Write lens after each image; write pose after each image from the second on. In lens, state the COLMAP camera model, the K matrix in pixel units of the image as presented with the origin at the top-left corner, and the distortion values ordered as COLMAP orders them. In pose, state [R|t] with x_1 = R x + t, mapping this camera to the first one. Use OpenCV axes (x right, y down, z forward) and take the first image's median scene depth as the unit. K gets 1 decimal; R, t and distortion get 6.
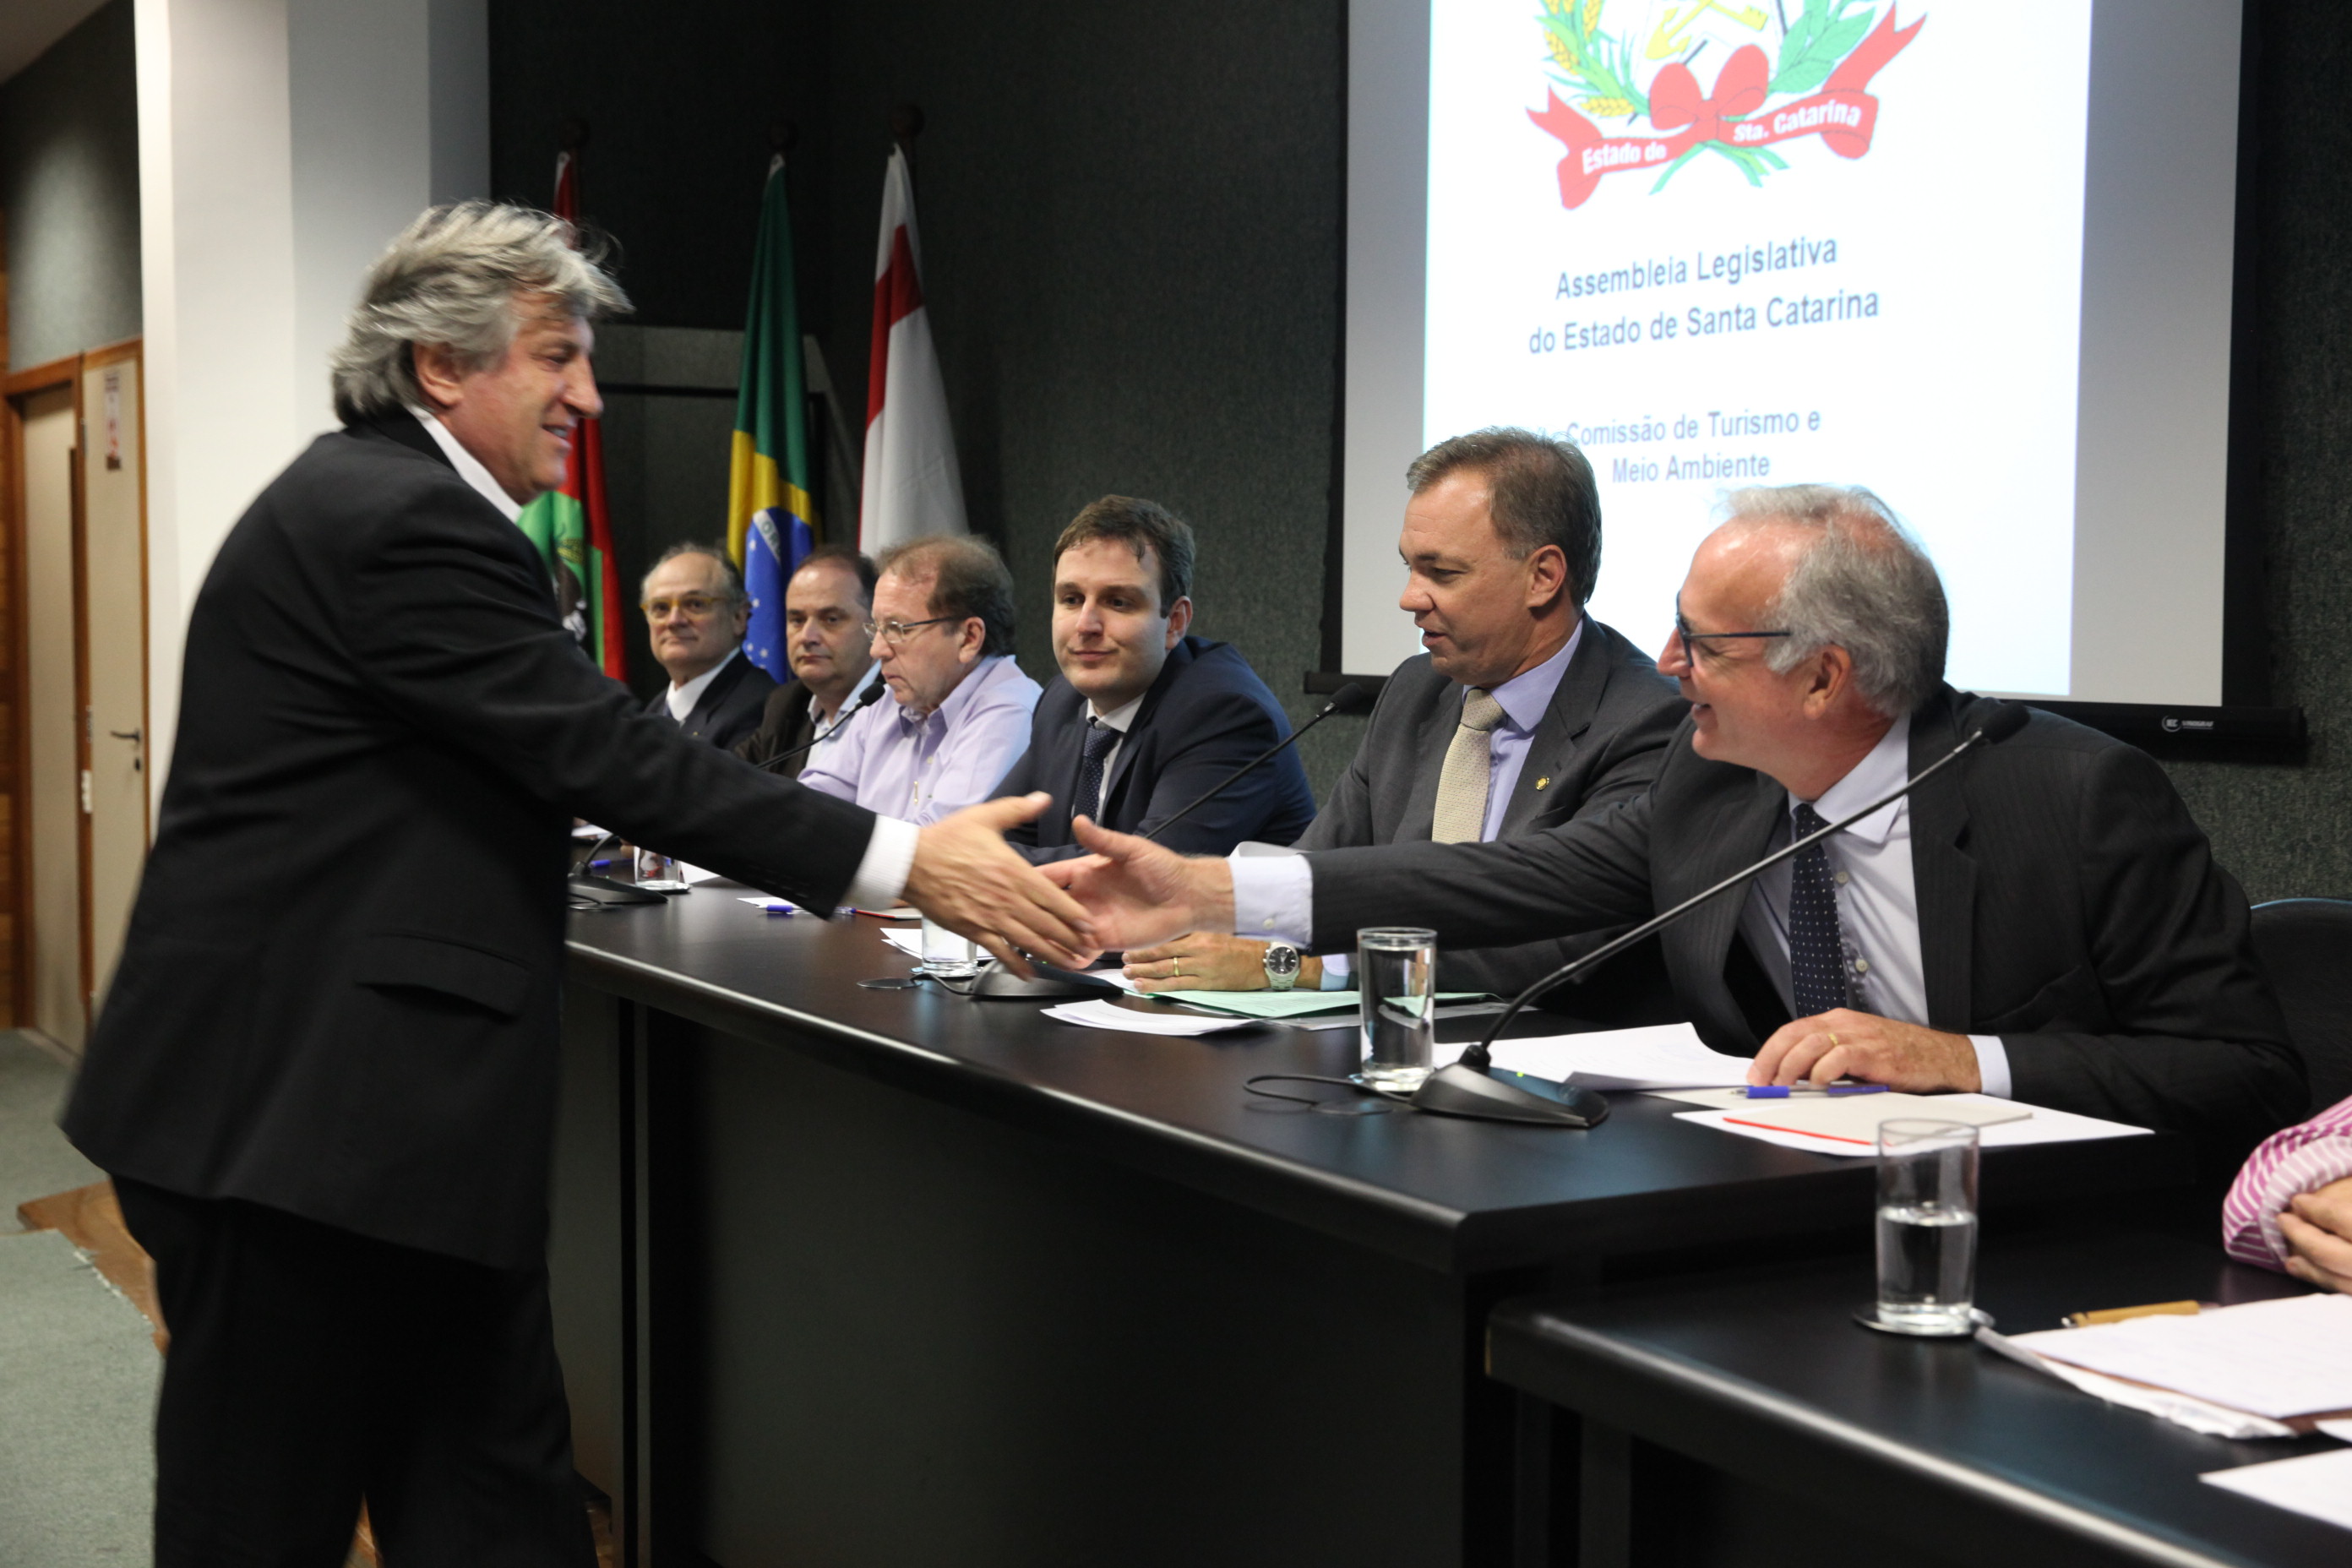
lens RADIAL K [[3116.1, 0, 1176.0], [0, 3116.1, 784.0], [0, 0, 1]] dist [0.088059, 0.068919]
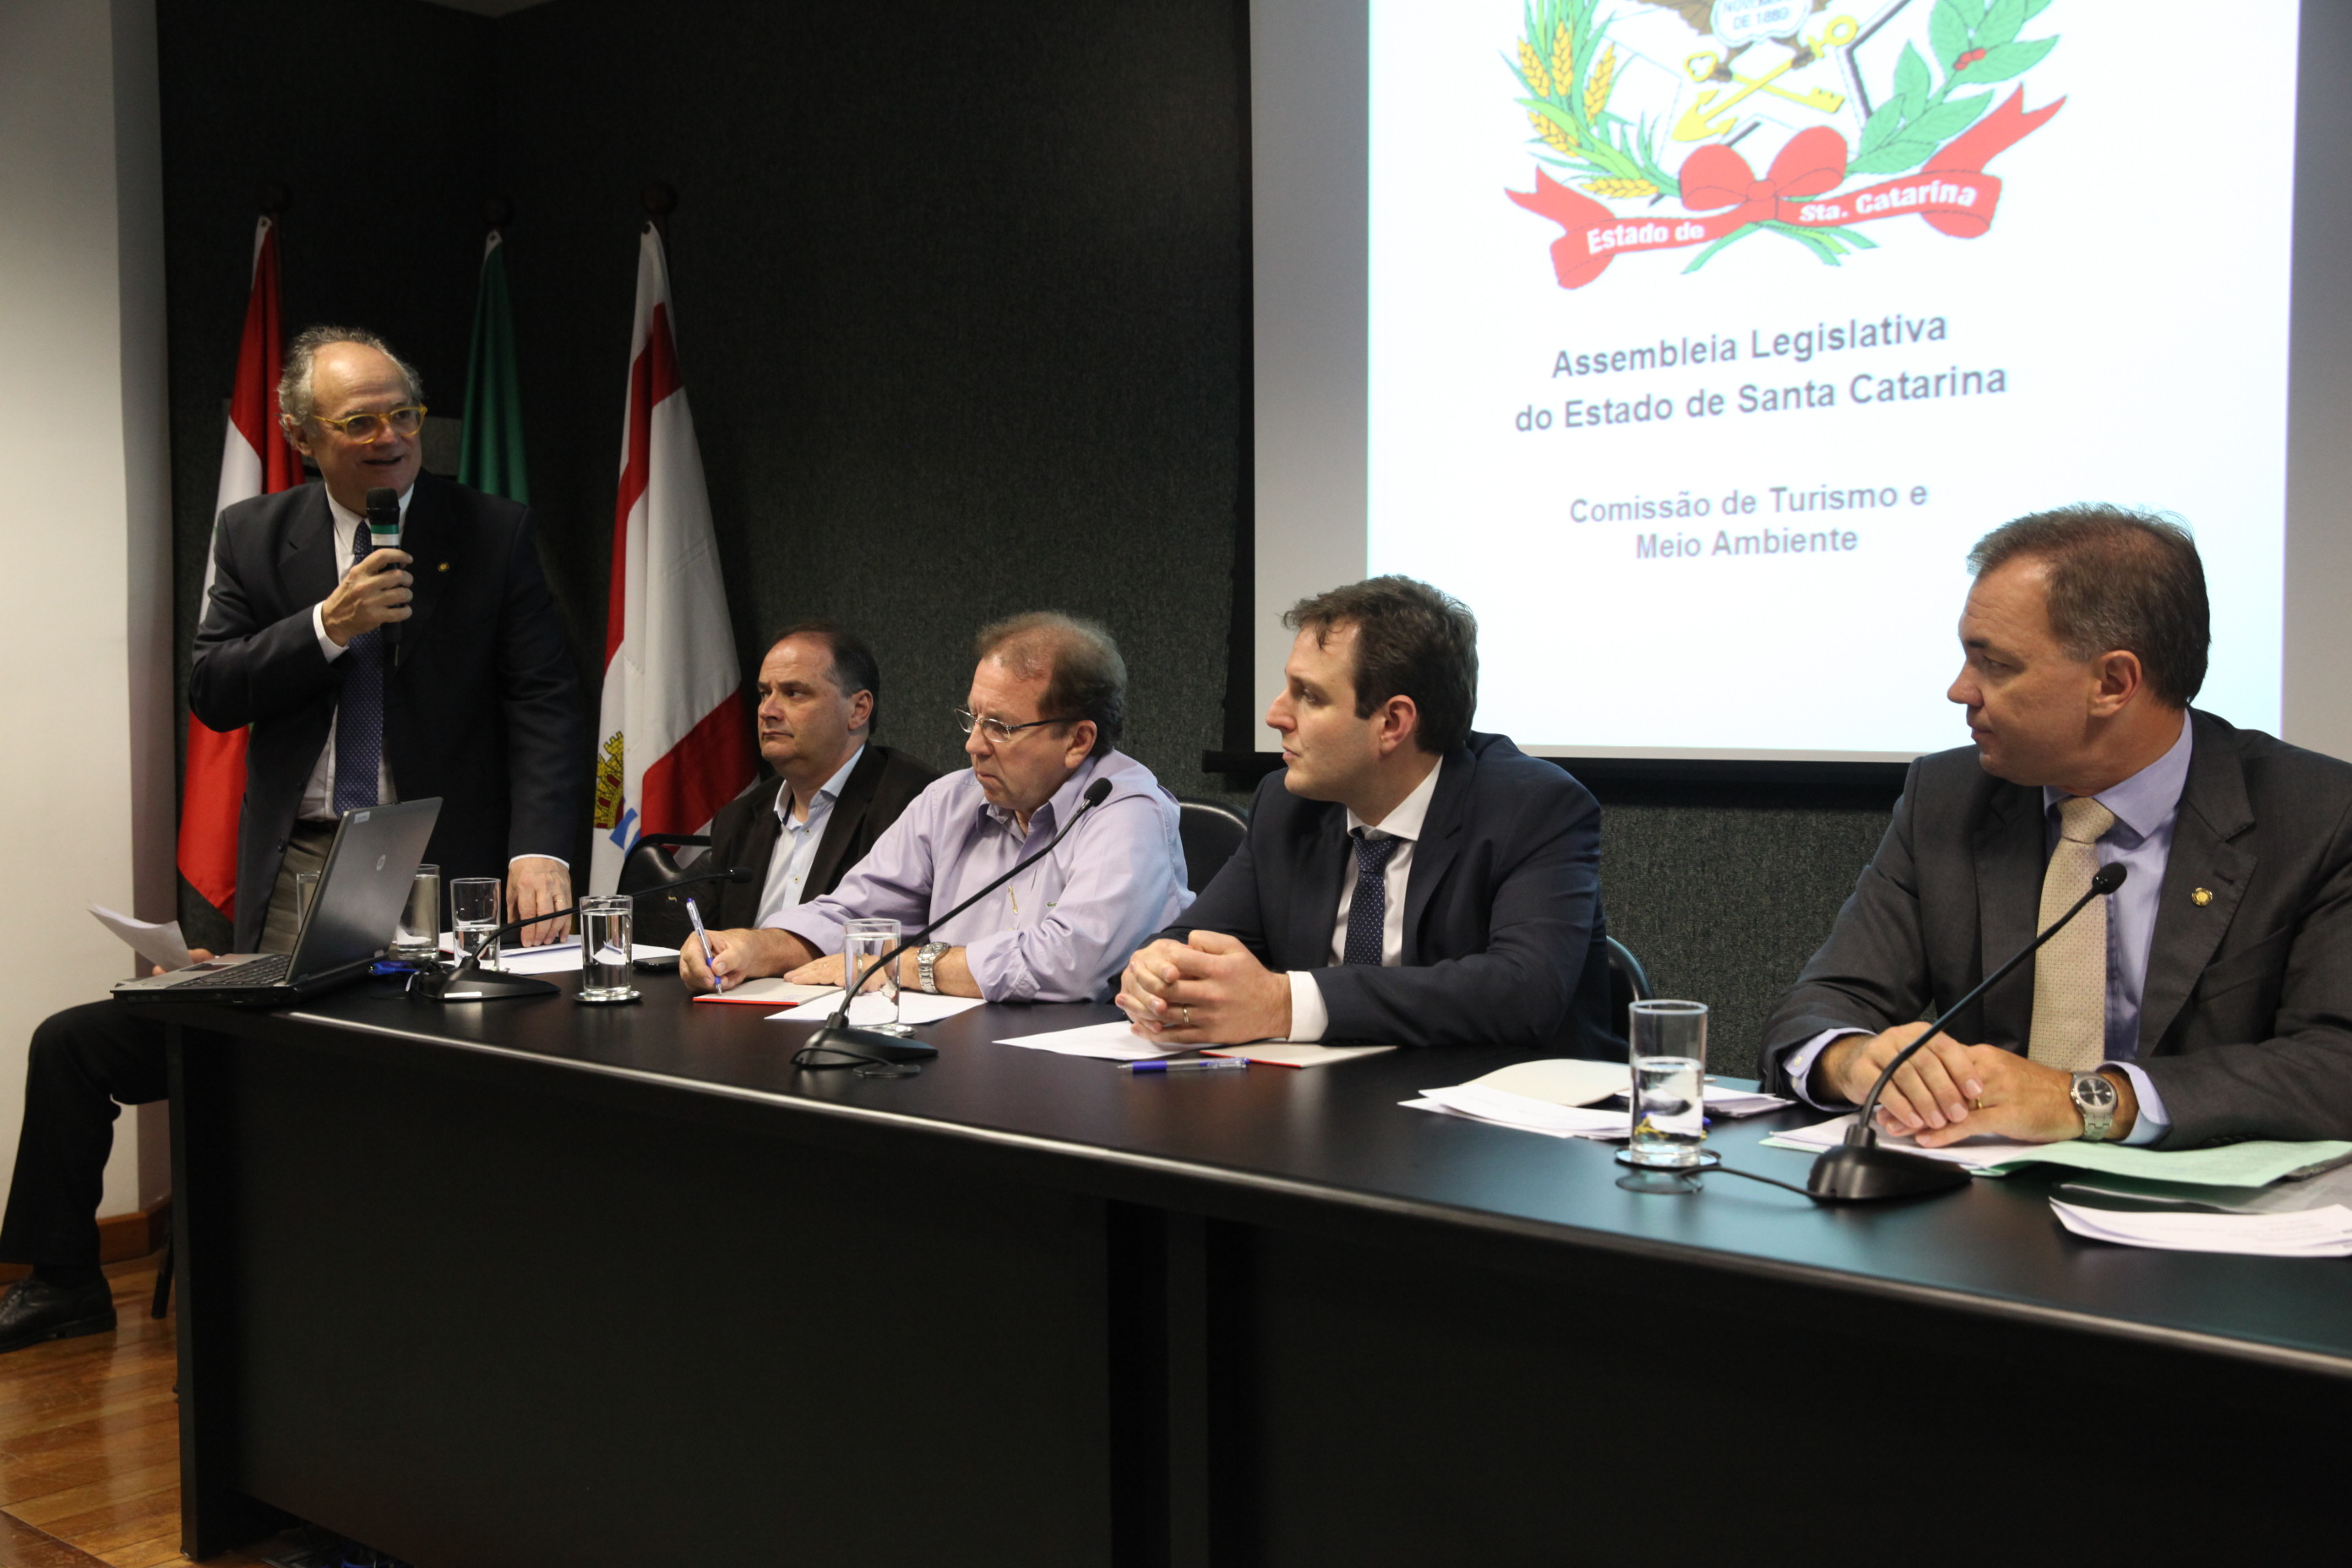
lens RADIAL K [[2403.7, 0, 1176.0], [0, 2403.7, 784.0], [0, 0, 1]] dist [-0.006558, 0.102573]
pose [[0.940483, -0.027600, 0.338717, -0.271069], [0.032459, 0.999435, -0.008688, -0.022376], [-0.338286, 0.019165, 0.940848, 0.330571]]
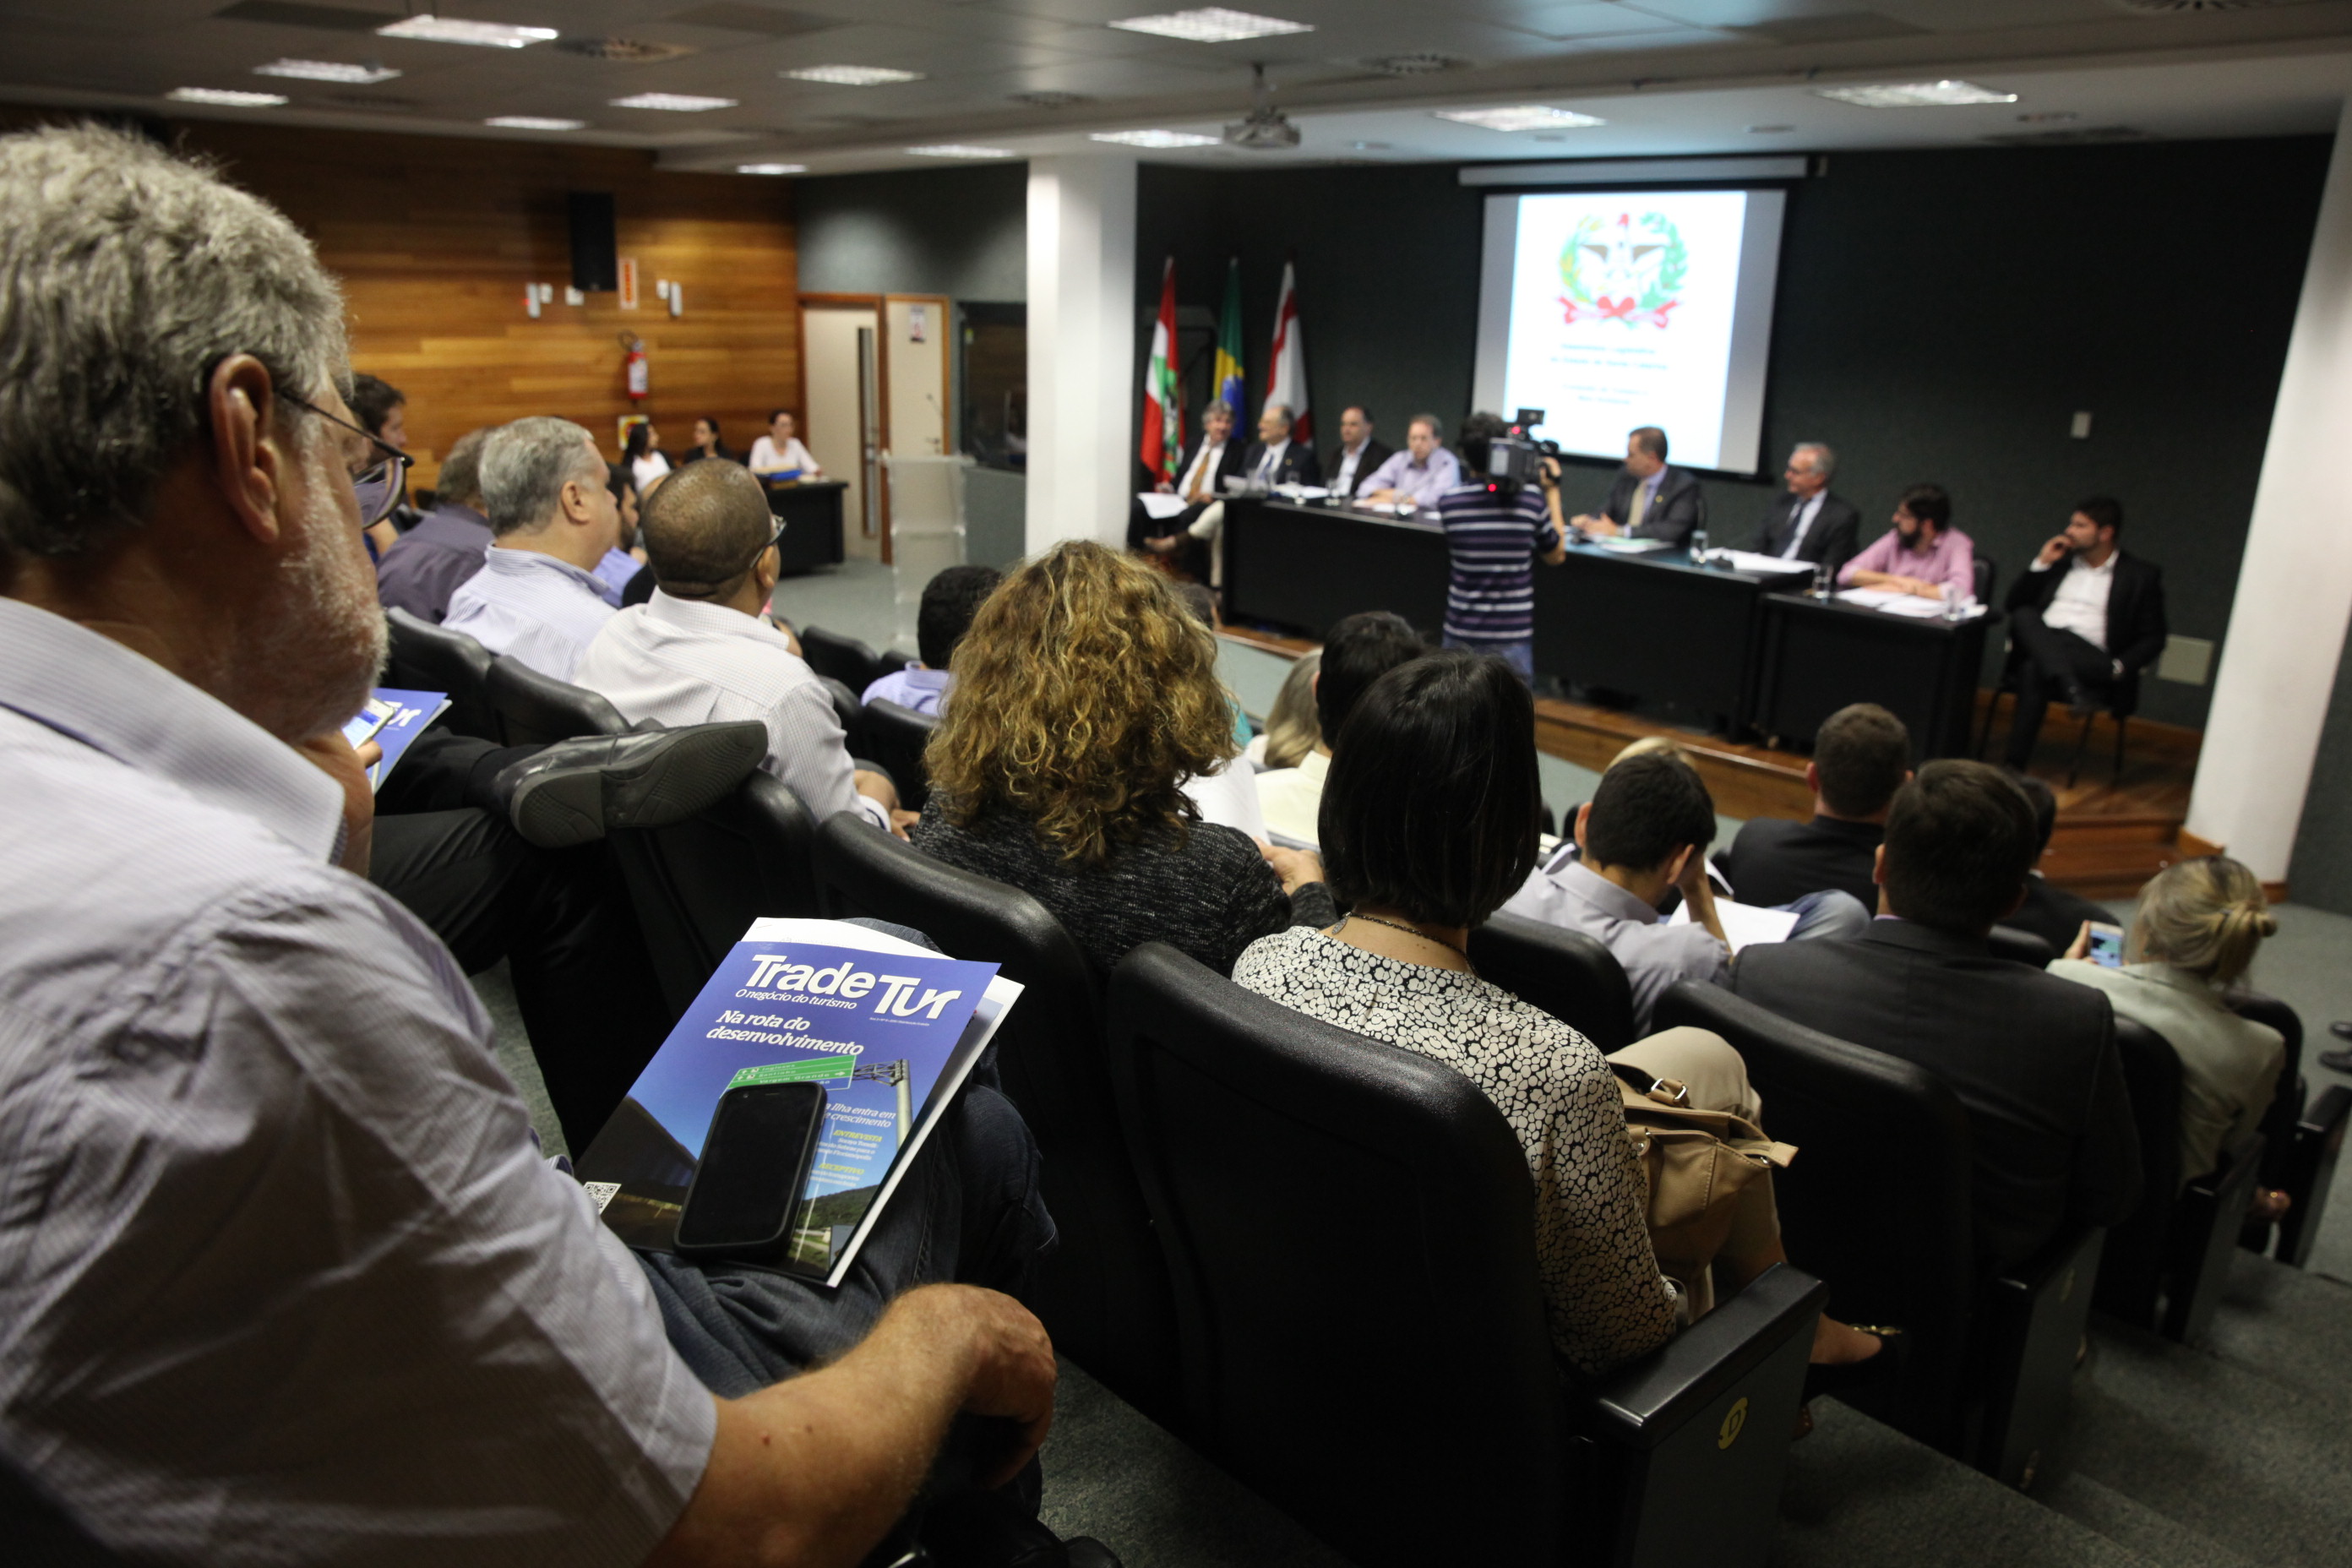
lens RADIAL K [[1669.9, 0, 1176.0], [0, 1669.9, 784.0], [0, 0, 1]] dist [-0.064637, 0.000465]
pose [[0.969175, -0.054879, 0.240185, -0.880766], [-0.002891, 0.972276, 0.233819, -0.115952], [-0.246358, -0.227306, 0.942146, -0.939376]]
